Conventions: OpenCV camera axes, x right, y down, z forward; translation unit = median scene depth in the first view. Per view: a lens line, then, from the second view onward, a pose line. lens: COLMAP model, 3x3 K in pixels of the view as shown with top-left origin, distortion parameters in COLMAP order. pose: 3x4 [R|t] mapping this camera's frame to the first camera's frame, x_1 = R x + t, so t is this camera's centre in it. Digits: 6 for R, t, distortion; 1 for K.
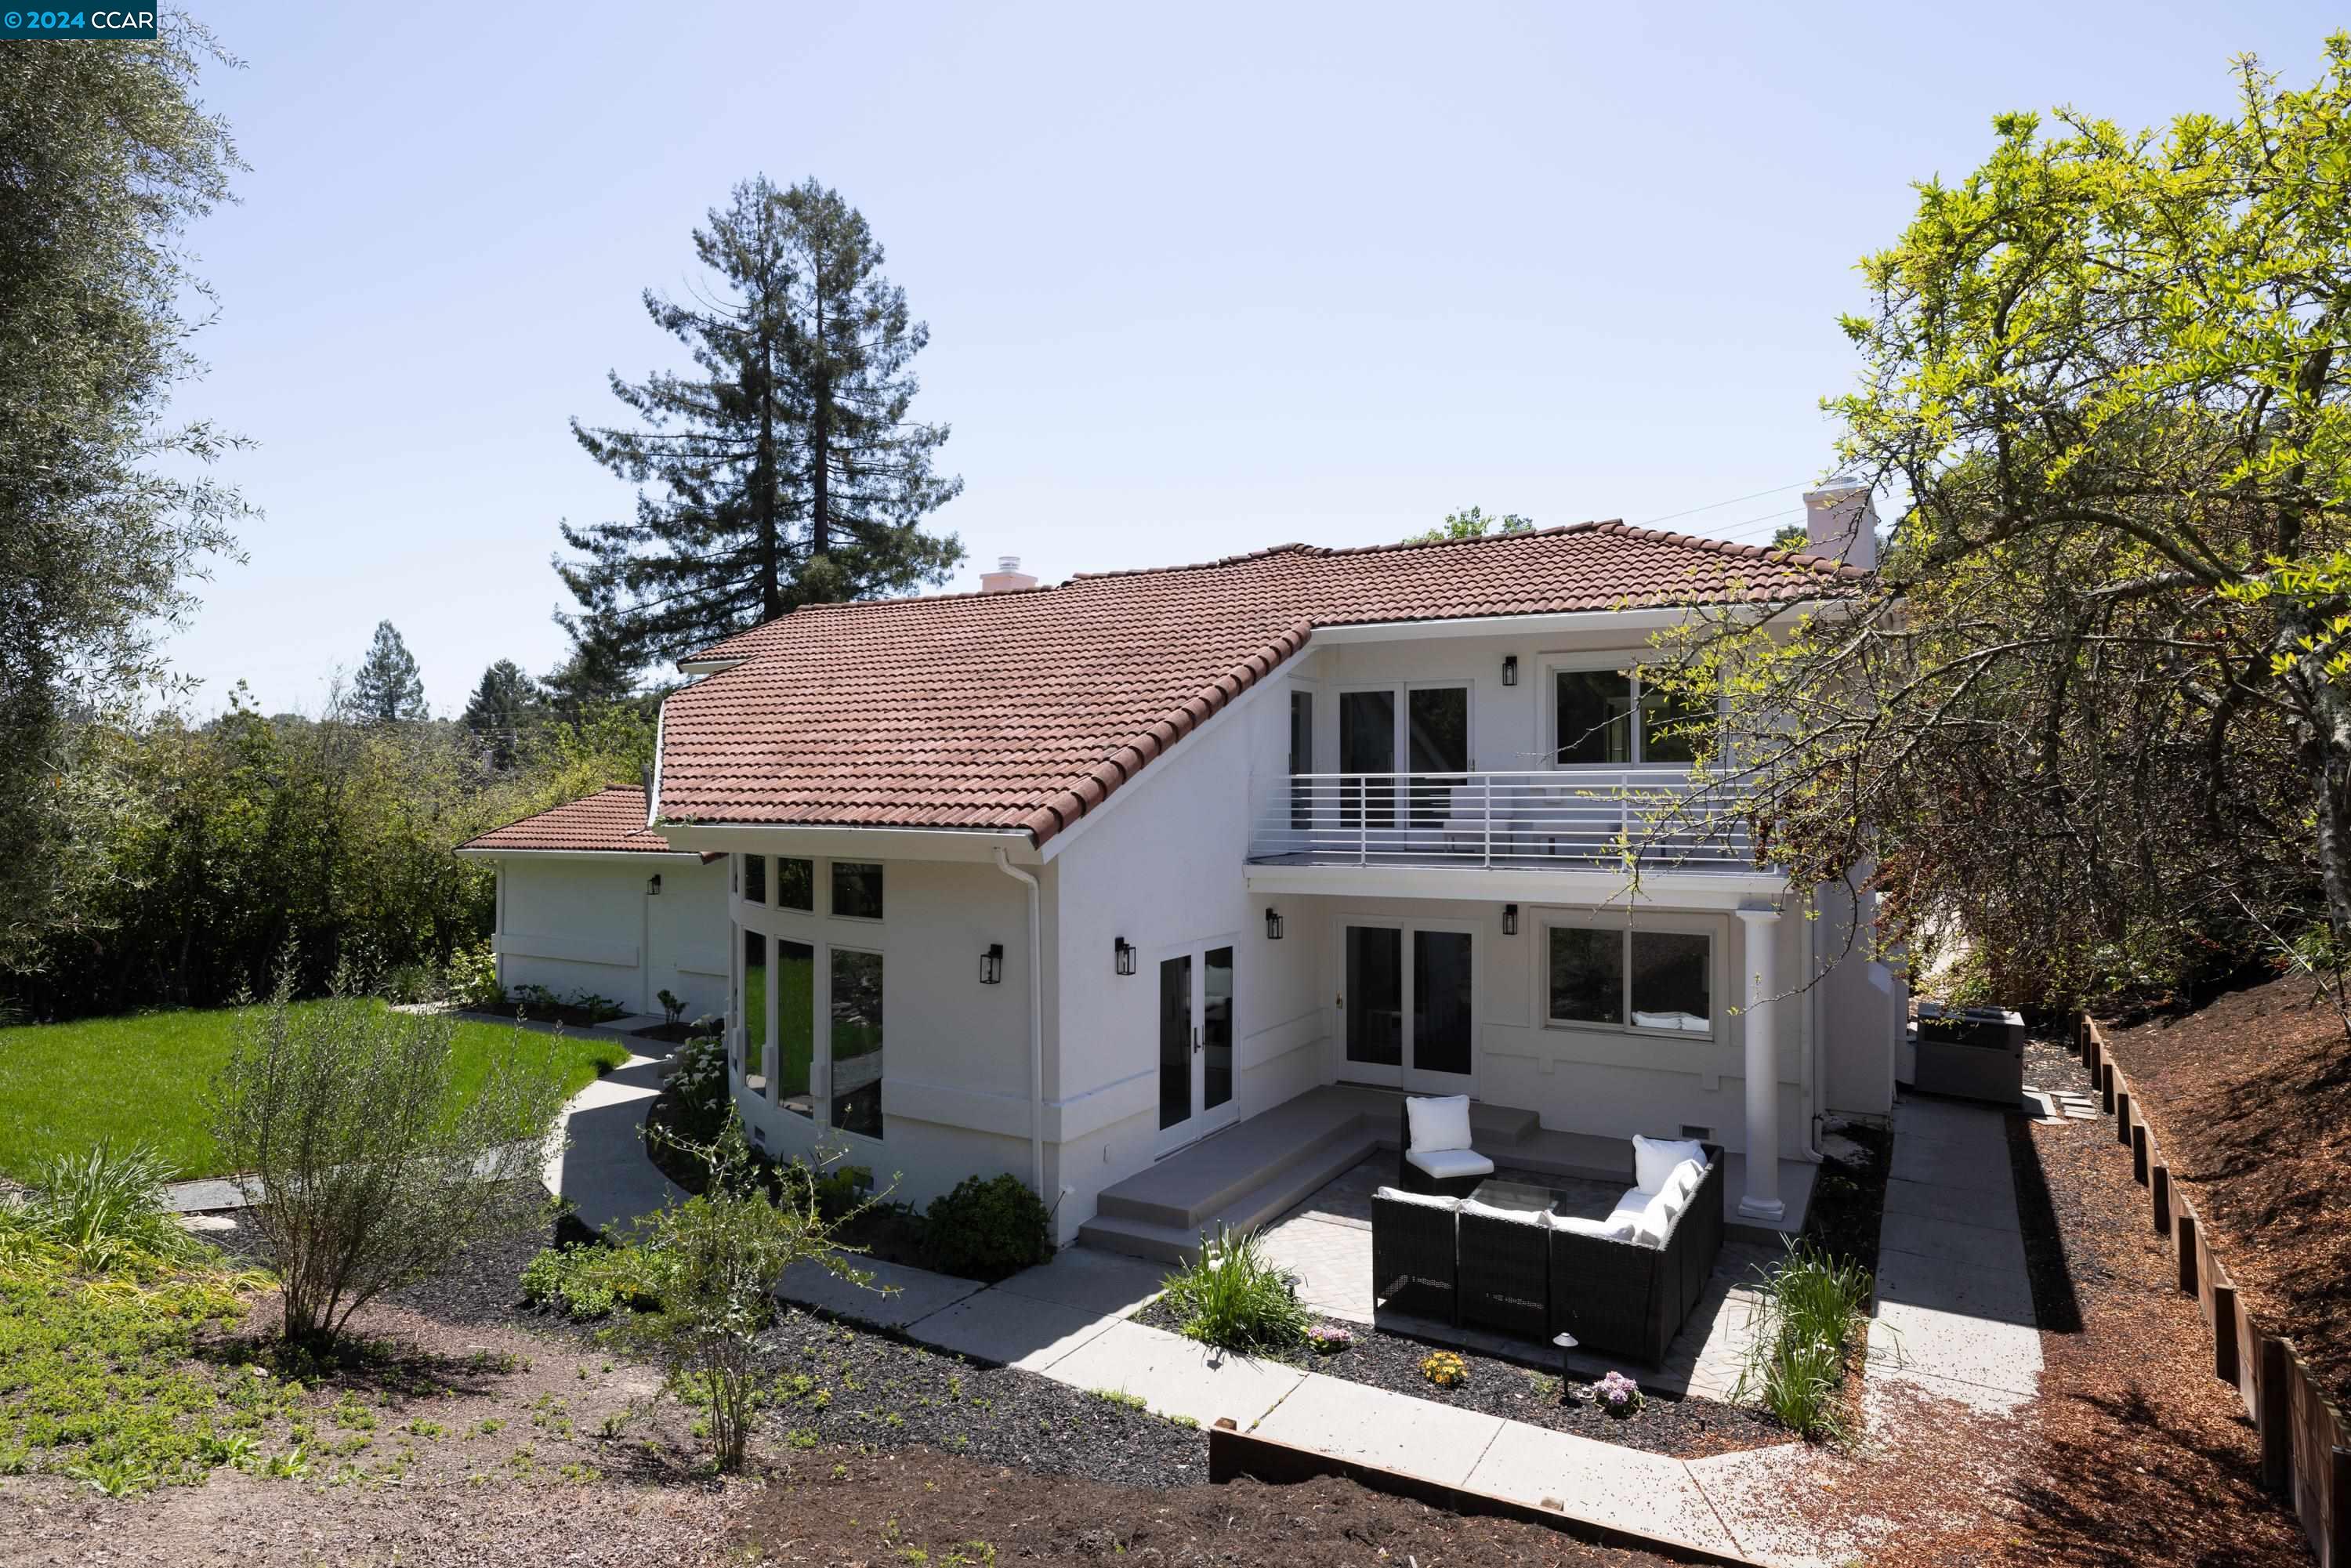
lens RADIAL K [[1357.8, 0, 1175.5], [0, 1357.8, 784.0], [0, 0, 1]] dist [0.001029, 0.000366]
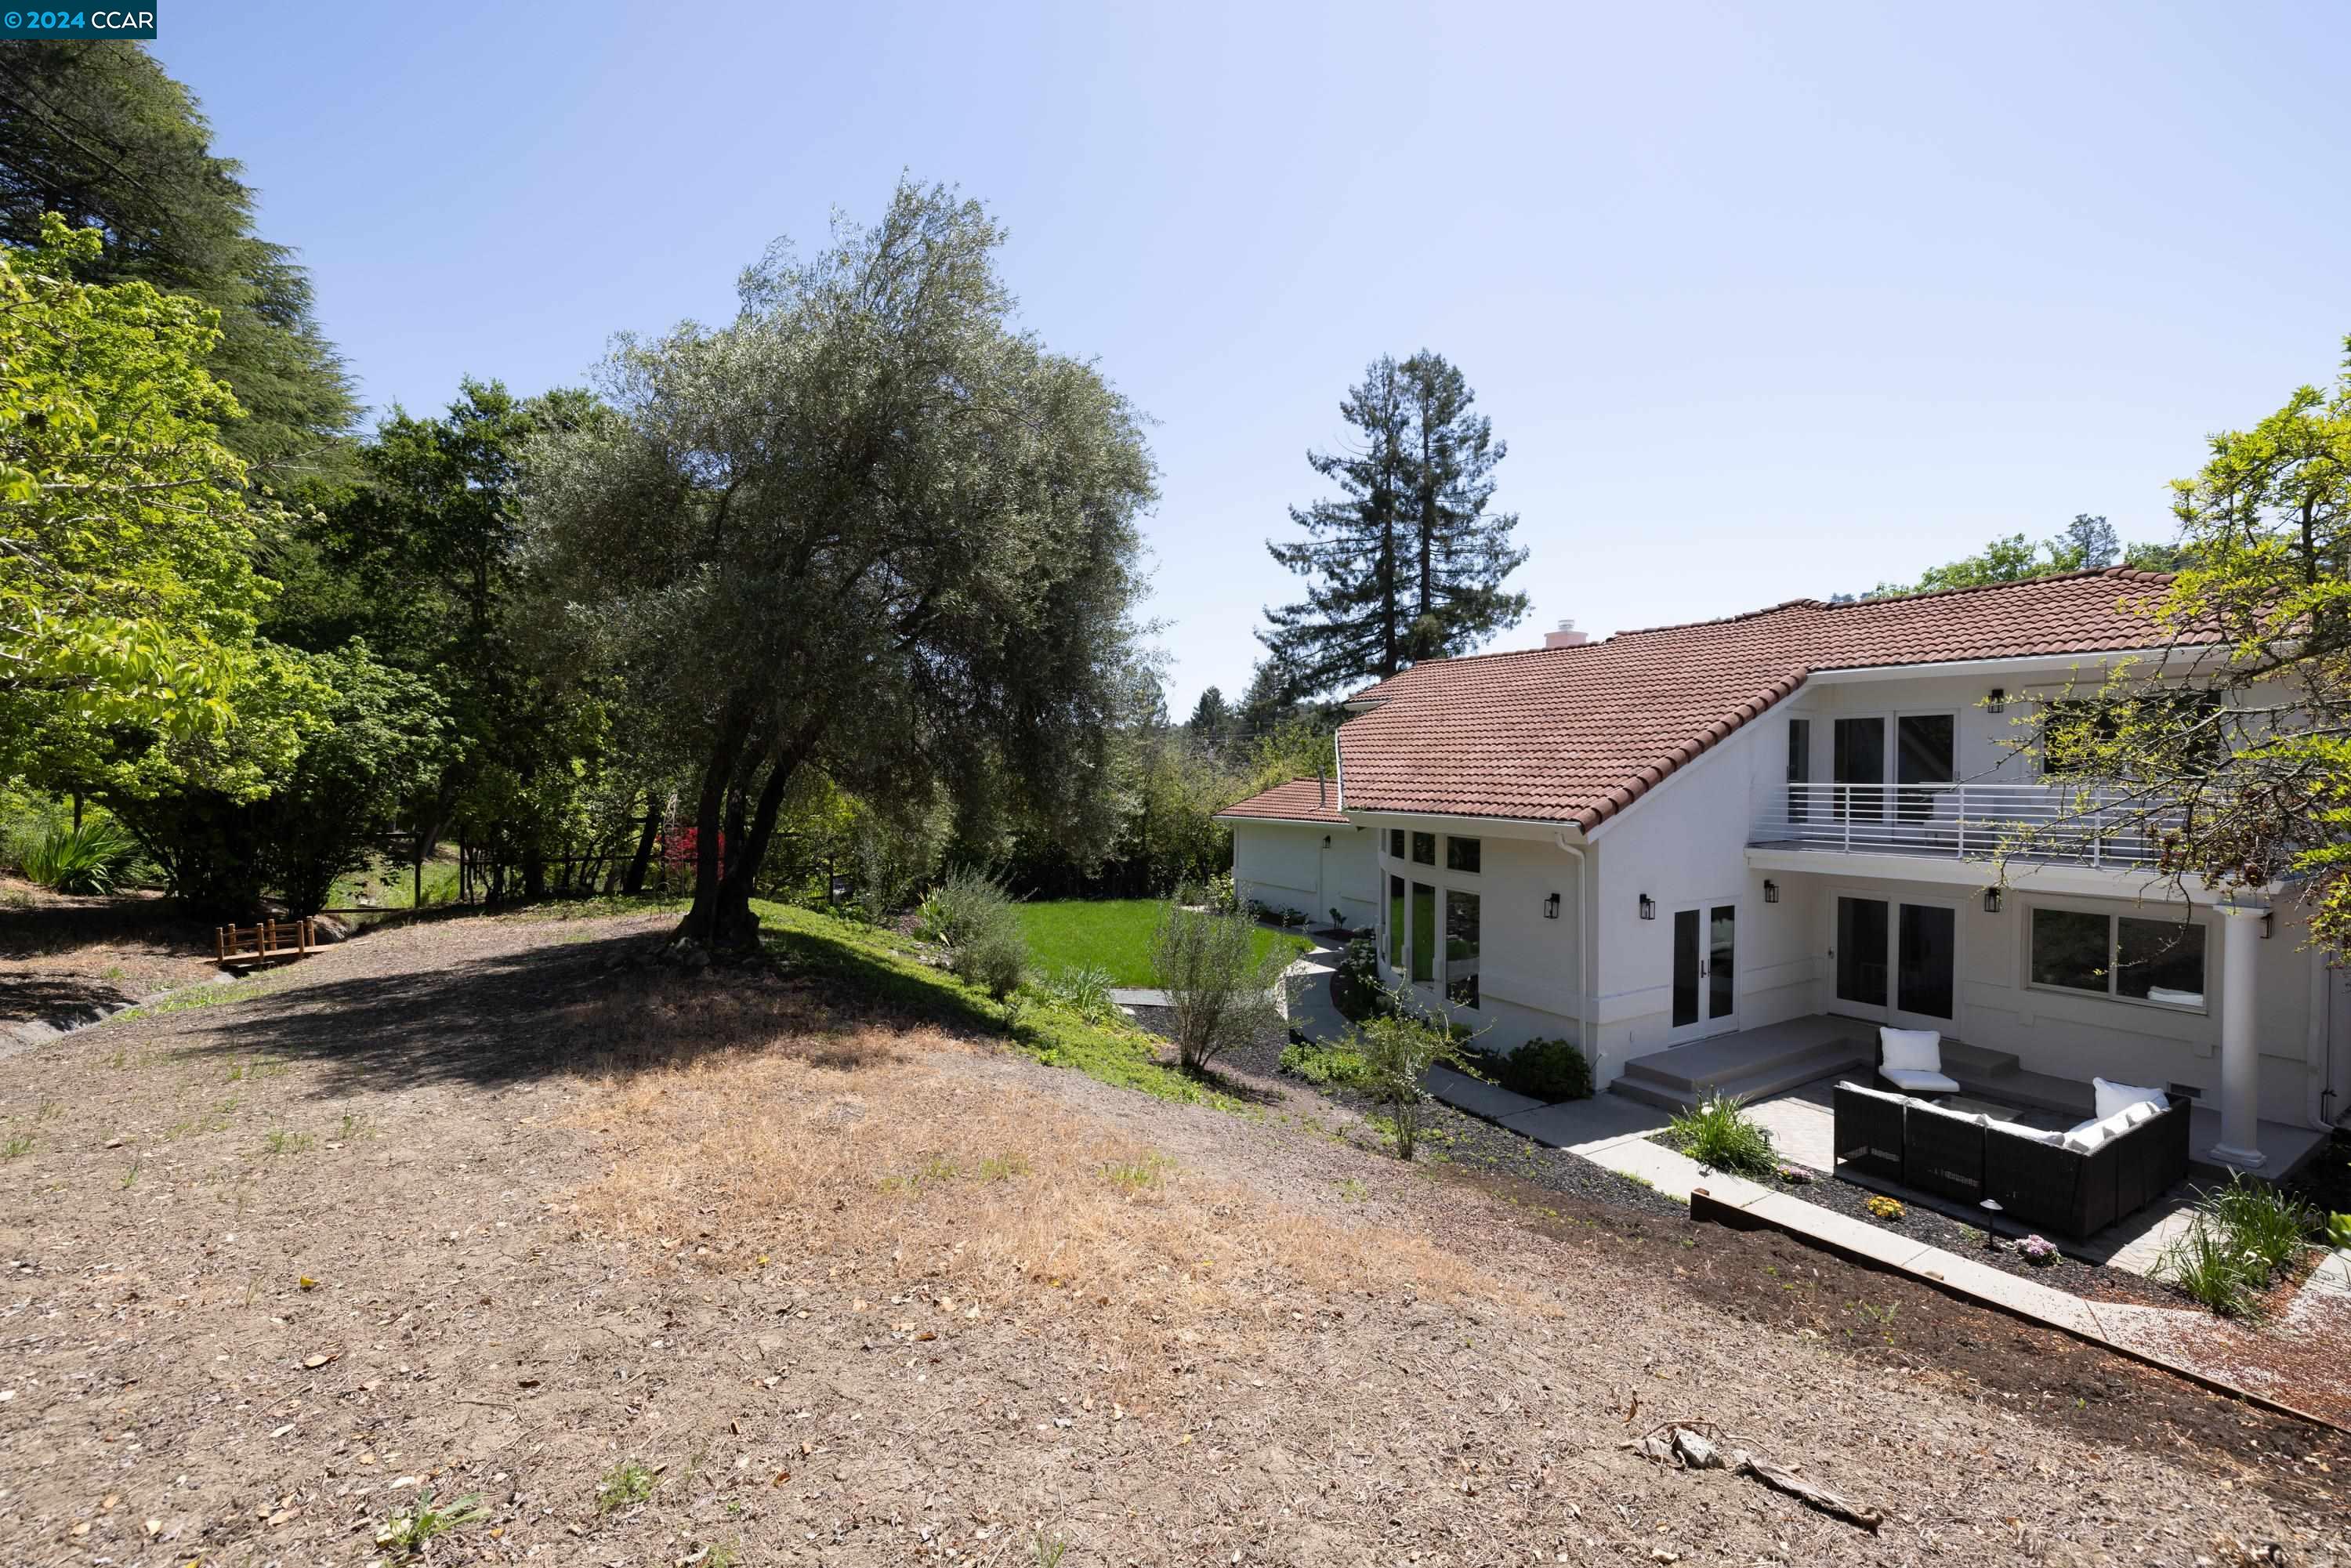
lens RADIAL K [[975.7, 0, 1175.5], [0, 975.7, 784.0], [0, 0, 1]] dist [0.003838, 0.000874]
pose [[0.877105, 0.010226, -0.480189, 0.020810], [-0.003322, 0.999879, 0.015227, -0.021340], [0.480287, -0.011761, 0.877033, -0.176201]]
